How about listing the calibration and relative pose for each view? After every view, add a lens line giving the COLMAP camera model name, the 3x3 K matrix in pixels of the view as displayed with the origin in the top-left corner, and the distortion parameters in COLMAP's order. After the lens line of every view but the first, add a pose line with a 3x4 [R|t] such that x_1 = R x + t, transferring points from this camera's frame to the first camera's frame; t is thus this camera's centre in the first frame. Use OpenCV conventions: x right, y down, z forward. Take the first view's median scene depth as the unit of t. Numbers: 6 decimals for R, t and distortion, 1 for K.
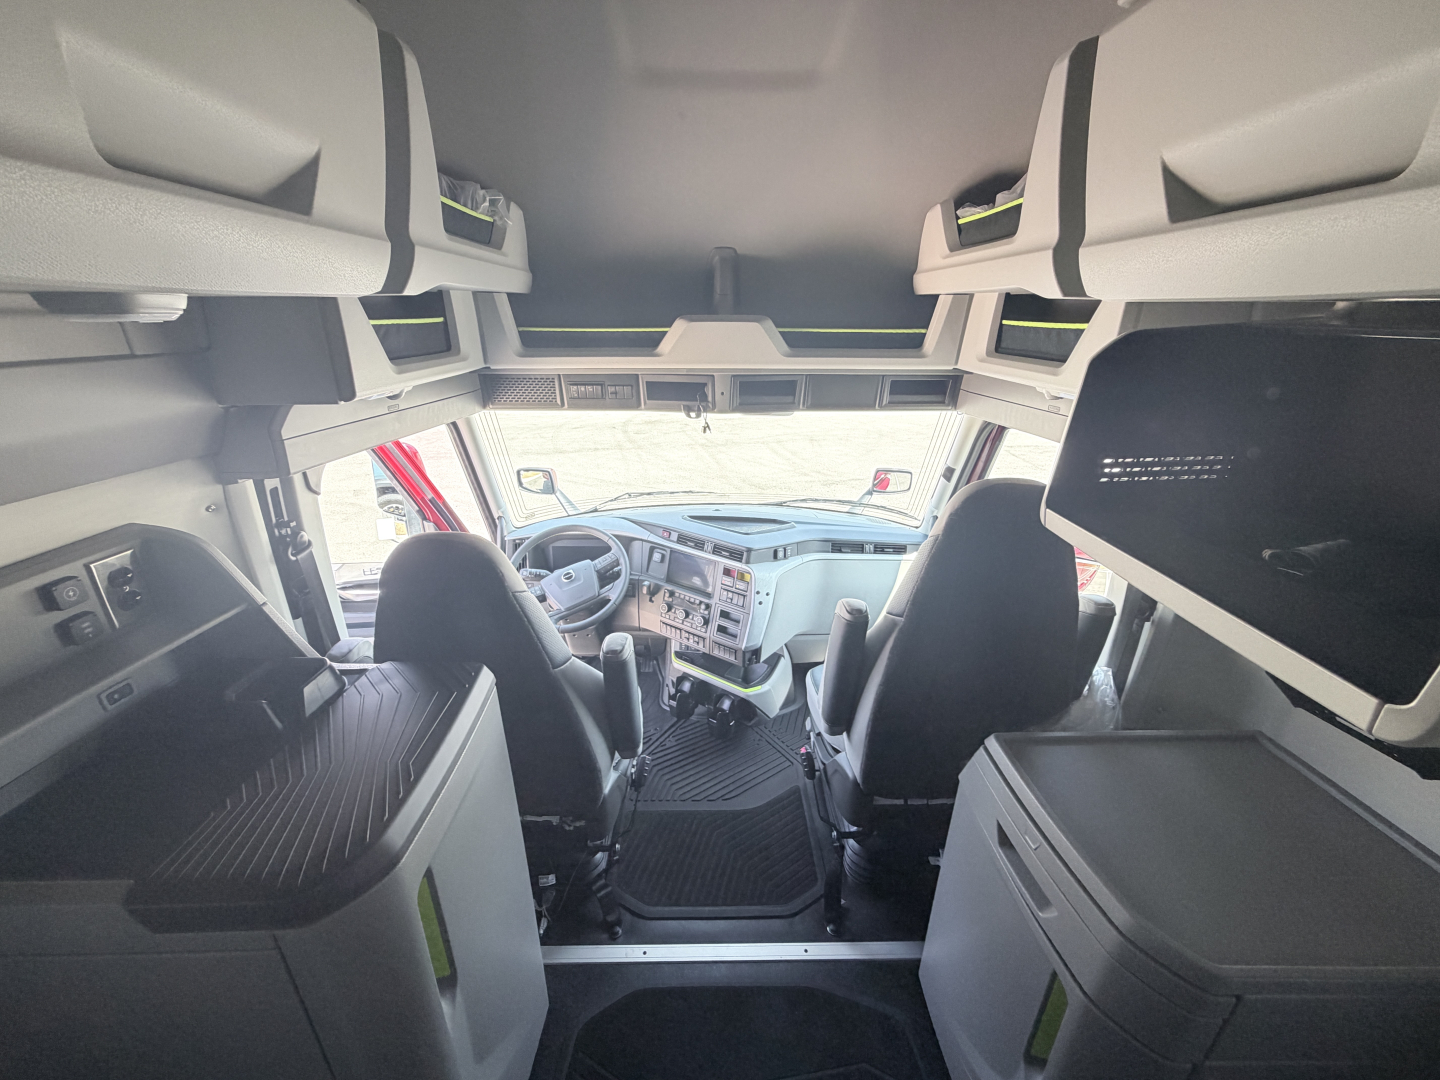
lens RADIAL K [[571.4, 0, 720.0], [0, 571.4, 540.0], [0, 0, 1]] dist [0.003138, -0.000820]
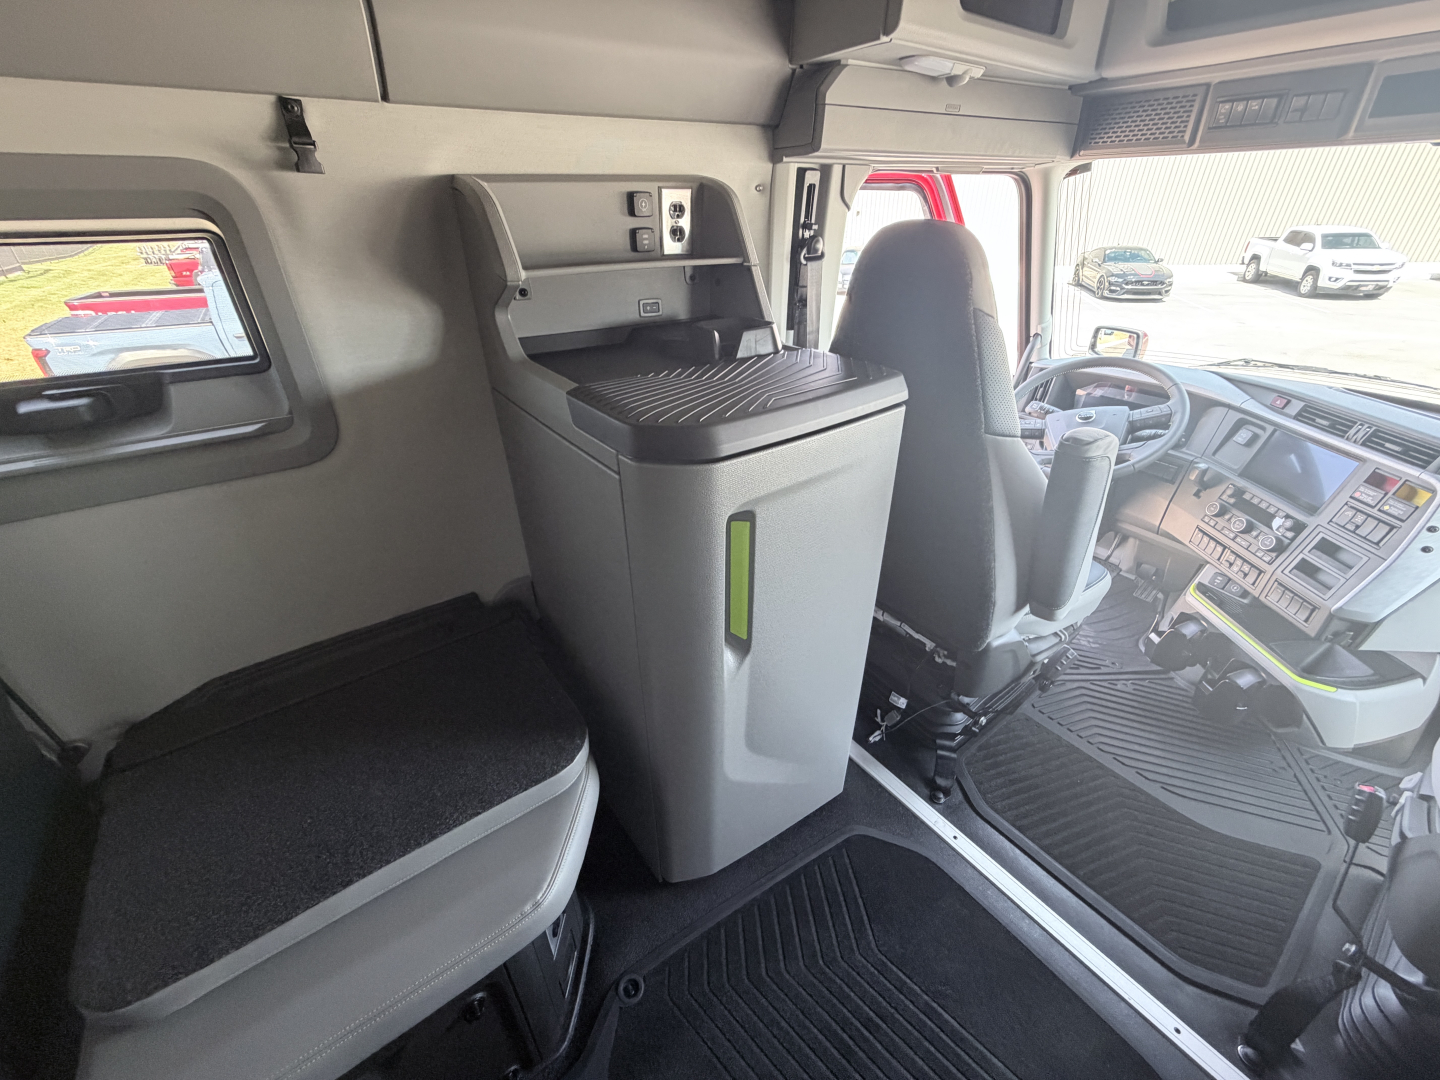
lens RADIAL K [[571.4, 0, 720.0], [0, 571.4, 540.0], [0, 0, 1]] dist [0.003138, -0.000820]
pose [[0.577675, 0.406924, -0.707604, 0.064369], [-0.293411, 0.912456, 0.285193, 0.143539], [0.761709, 0.042870, 0.646499, 0.137596]]
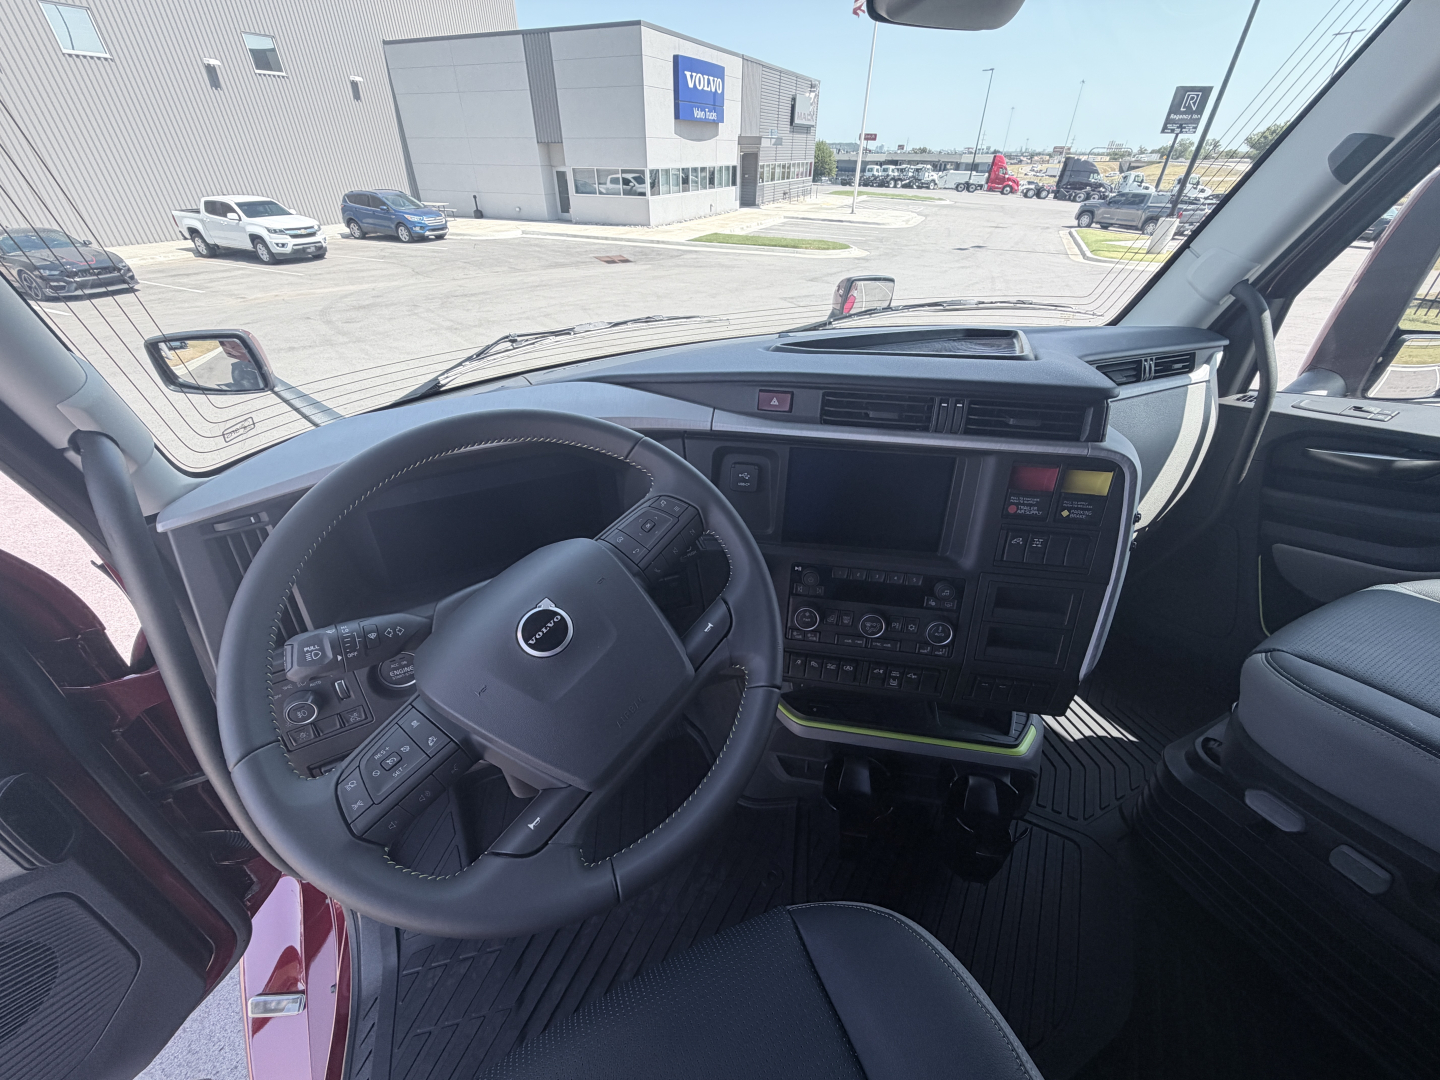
lens RADIAL K [[571.4, 0, 720.0], [0, 571.4, 540.0], [0, 0, 1]] dist [0.003138, -0.000820]
pose [[0.905985, -0.234831, 0.352202, -0.281646], [0.163160, 0.961450, 0.221345, -0.012739], [-0.390603, -0.143070, 0.909374, 0.782371]]
